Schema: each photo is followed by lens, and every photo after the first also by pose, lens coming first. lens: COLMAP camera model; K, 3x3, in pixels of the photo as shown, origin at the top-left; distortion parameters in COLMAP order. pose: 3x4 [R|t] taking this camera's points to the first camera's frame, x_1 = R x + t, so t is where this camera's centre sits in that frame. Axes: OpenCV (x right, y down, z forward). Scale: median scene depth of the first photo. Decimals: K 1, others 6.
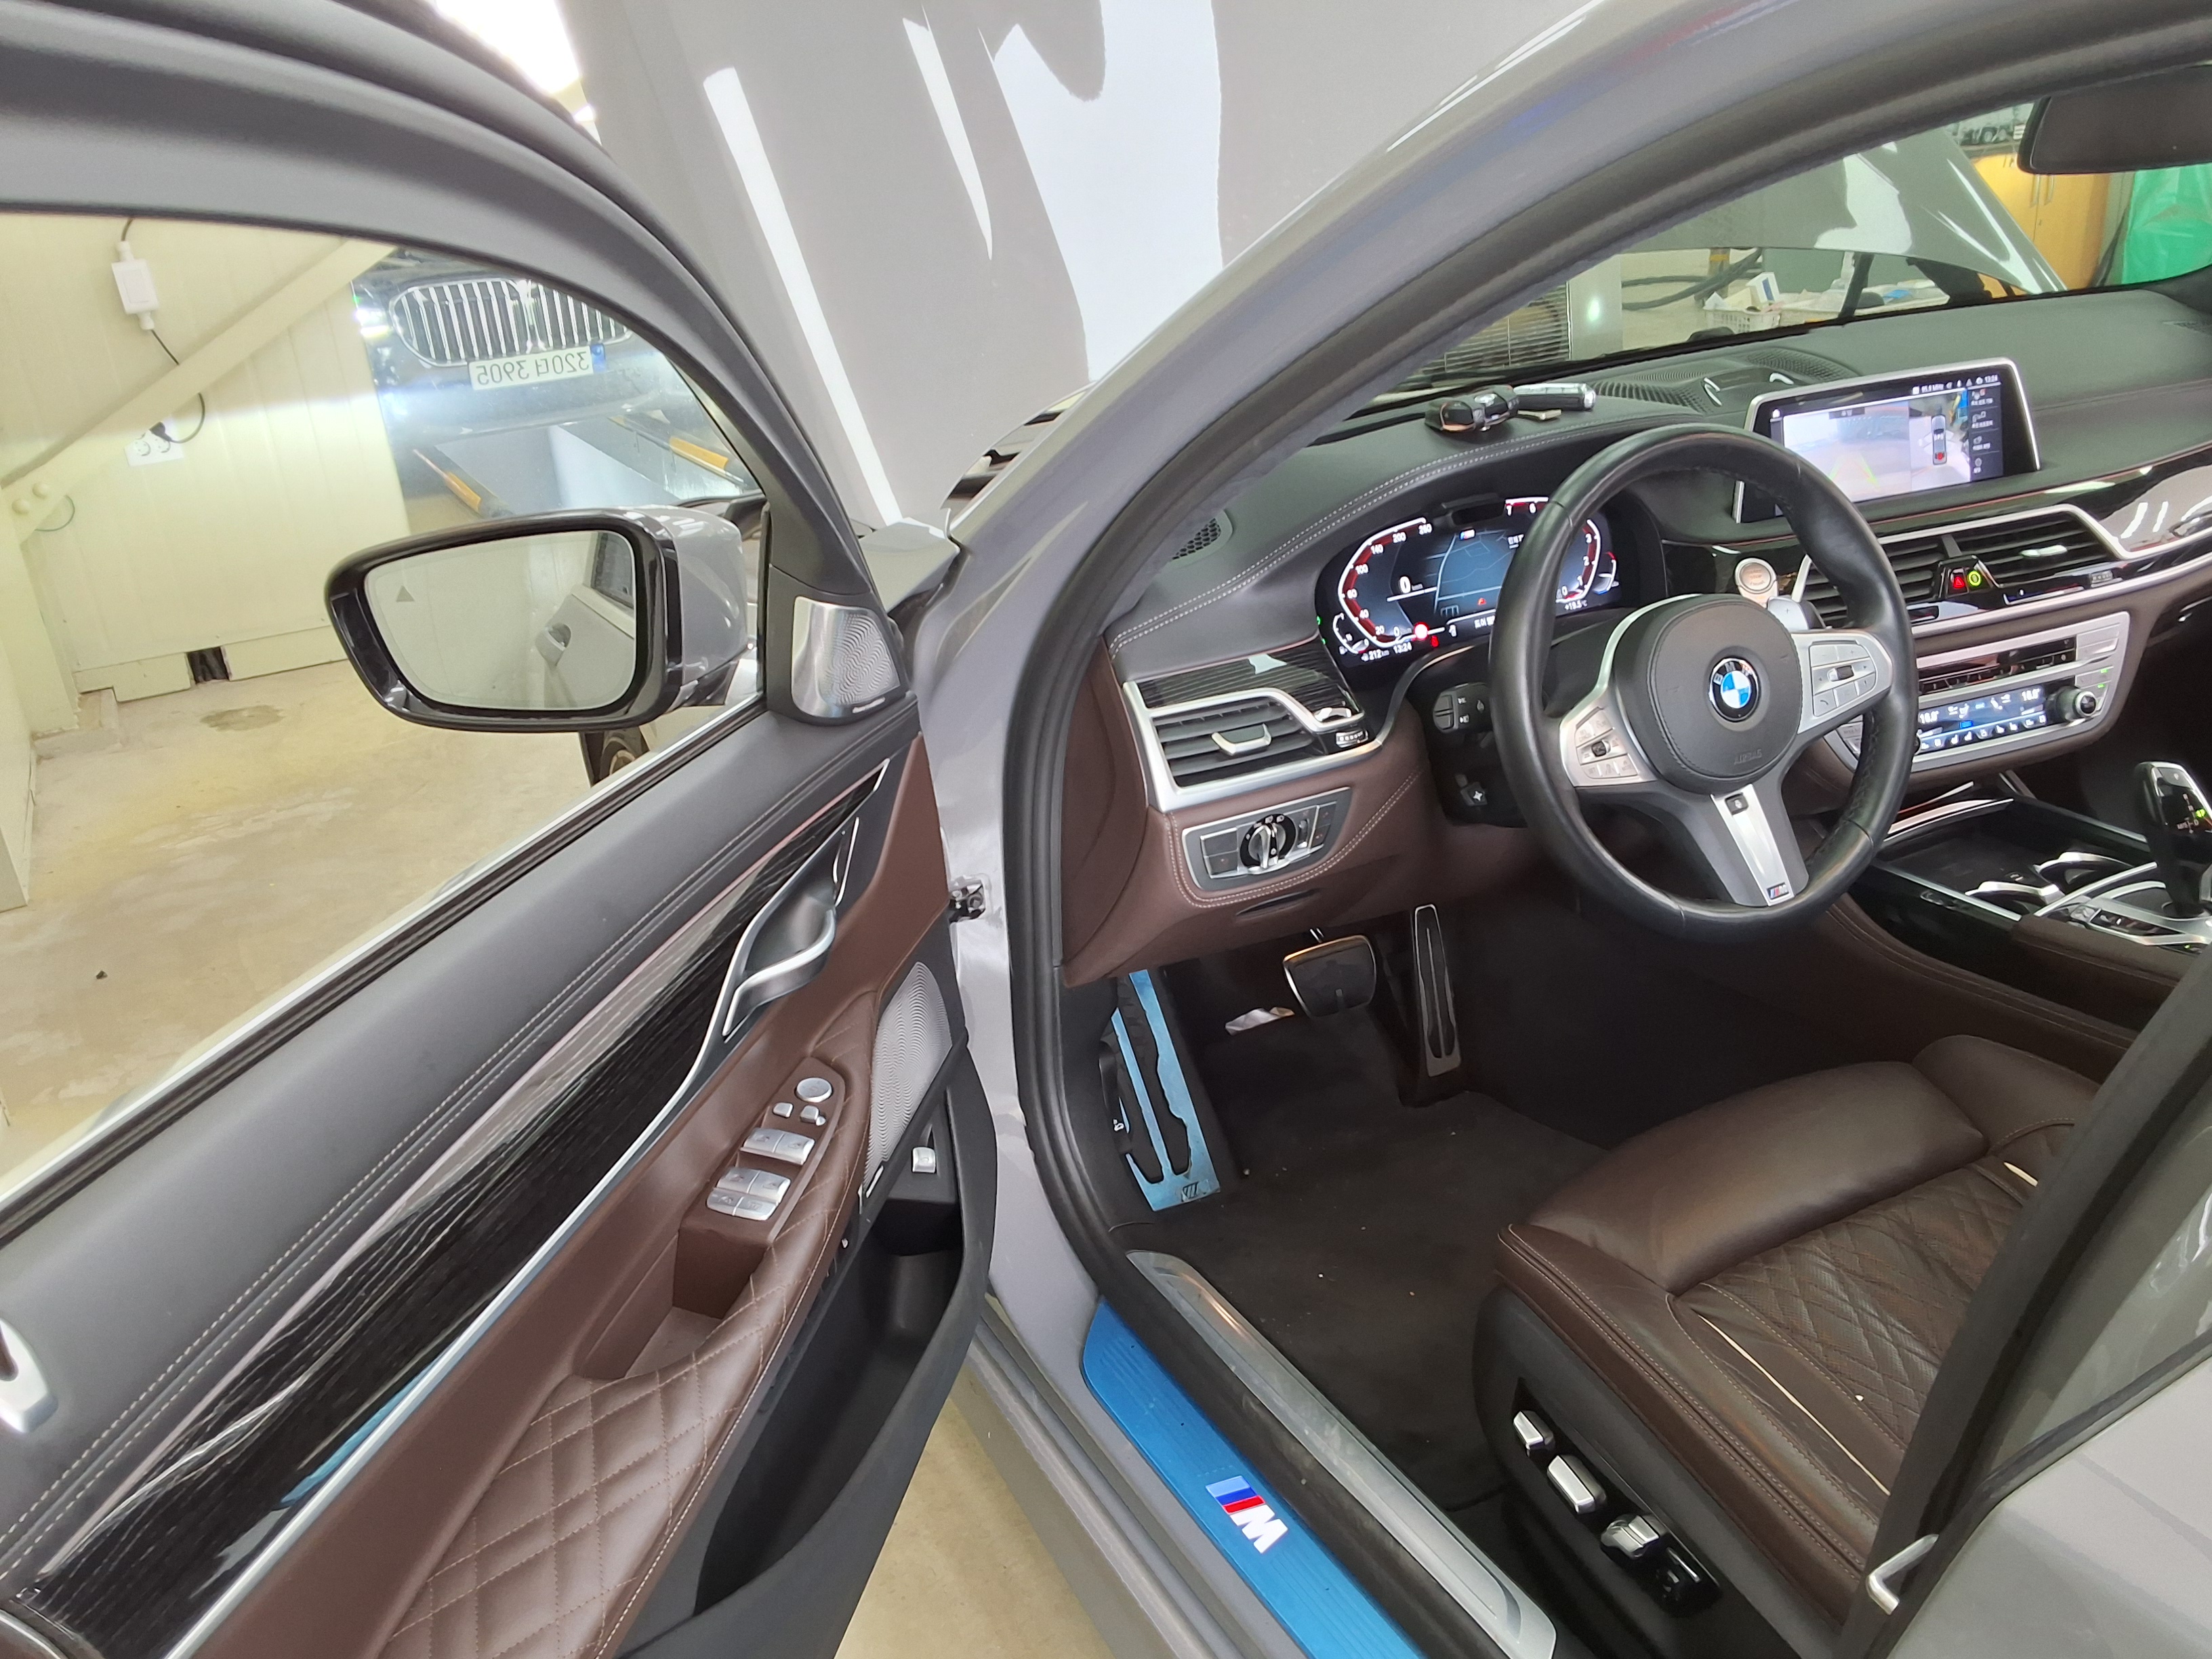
lens RADIAL K [[1795.9, 0, 1093.7], [0, 1795.9, 830.4], [0, 0, 1]] dist [0.102920, -0.125996]
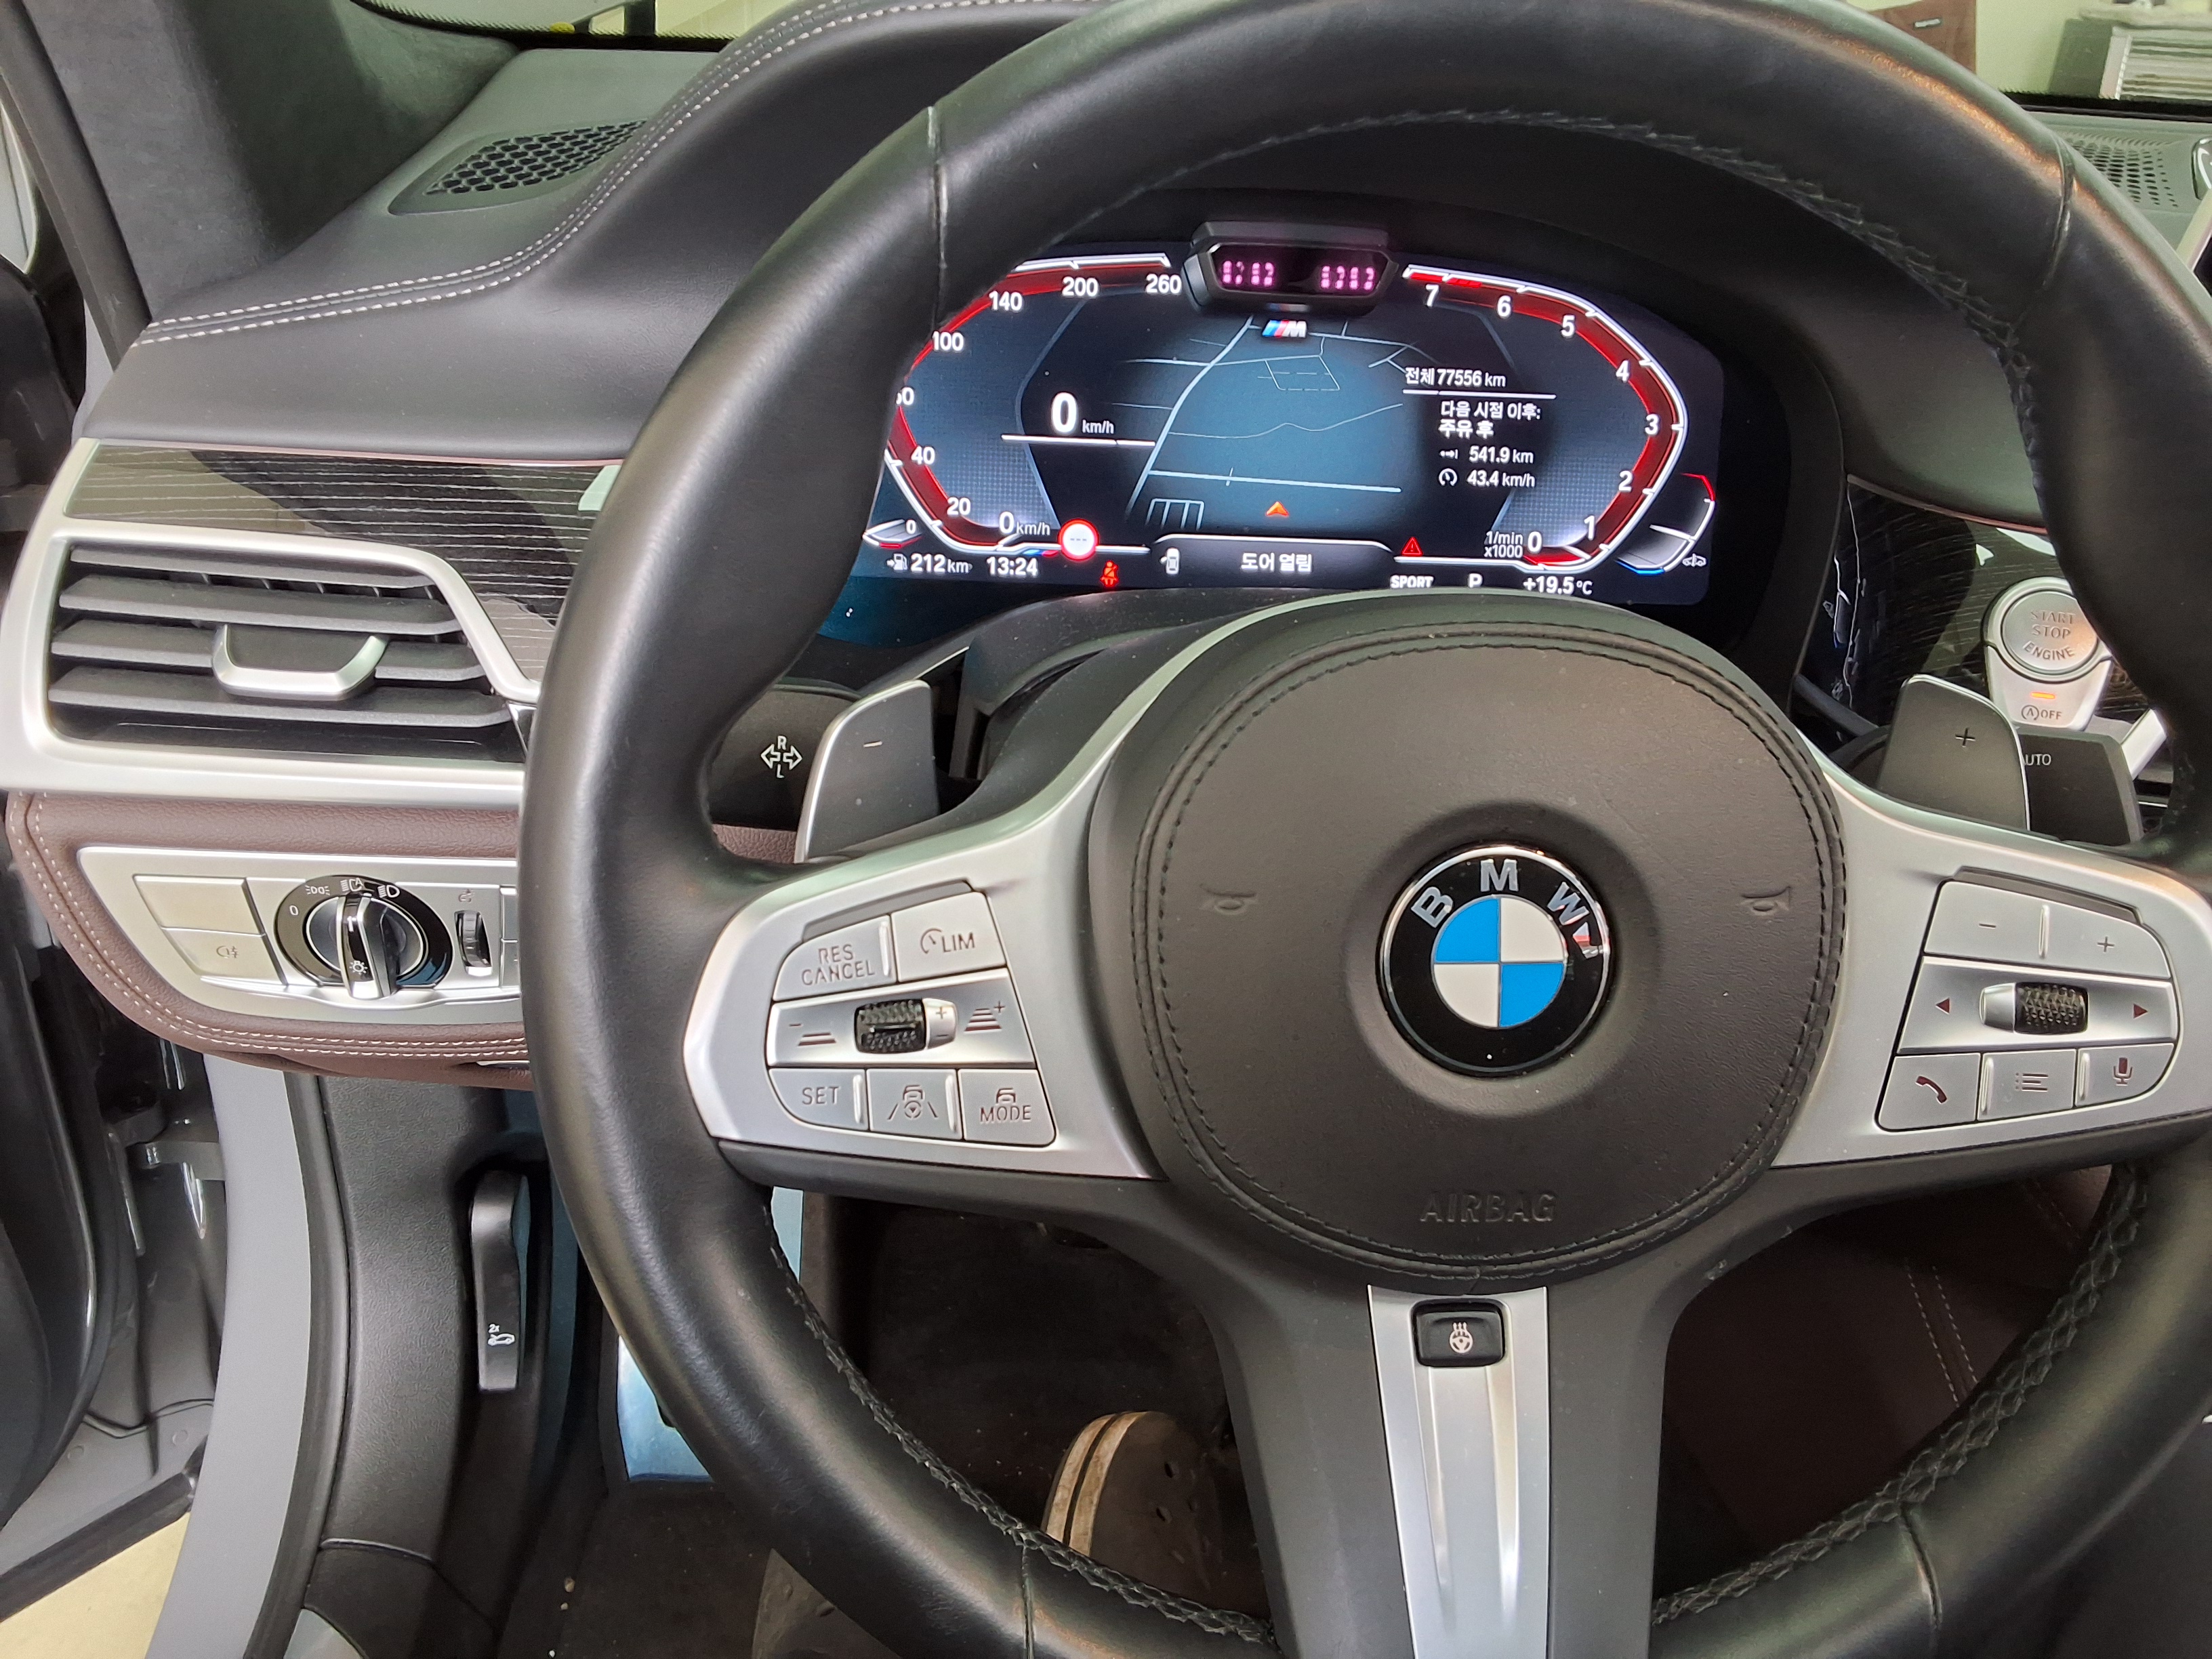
lens RADIAL K [[1729.7, 0, 1102.2], [0, 1729.7, 837.8], [0, 0, 1]] dist [0.088680, -0.025905]
pose [[0.902866, 0.297337, -0.310523, 0.307420], [-0.272660, 0.954453, 0.121146, -0.090534], [0.332401, -0.024711, 0.942814, 0.607698]]
